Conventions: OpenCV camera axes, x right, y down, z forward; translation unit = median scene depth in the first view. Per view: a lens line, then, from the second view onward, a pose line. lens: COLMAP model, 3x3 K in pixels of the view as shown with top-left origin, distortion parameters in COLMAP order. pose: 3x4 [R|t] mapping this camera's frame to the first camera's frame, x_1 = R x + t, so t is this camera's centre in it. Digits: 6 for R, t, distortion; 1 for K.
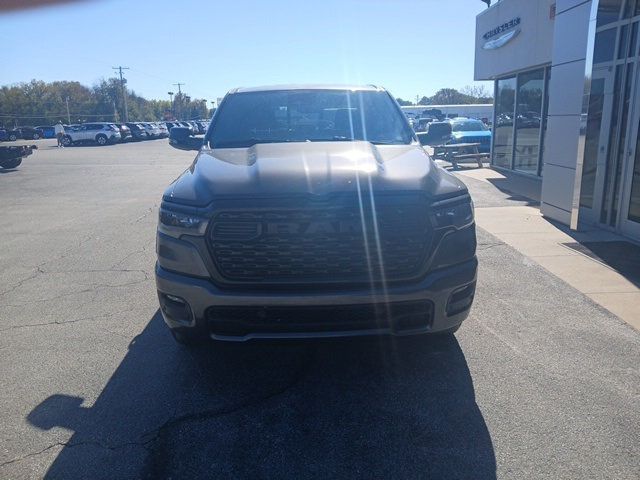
lens RADIAL K [[497.7, 0, 319.3], [0, 497.7, 241.2], [0, 0, 1]] dist [-0.004577, -0.025129]
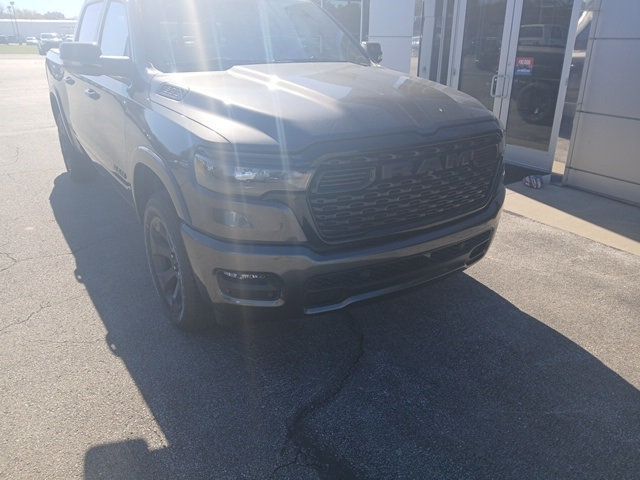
lens RADIAL K [[497.7, 0, 320.3], [0, 497.7, 237.8], [0, 0, 1]] dist [-0.004577, -0.025129]
pose [[0.863367, -0.169674, 0.475193, -0.567270], [0.100686, 0.980759, 0.167257, -0.063725], [-0.494429, -0.096559, 0.863838, 0.292028]]
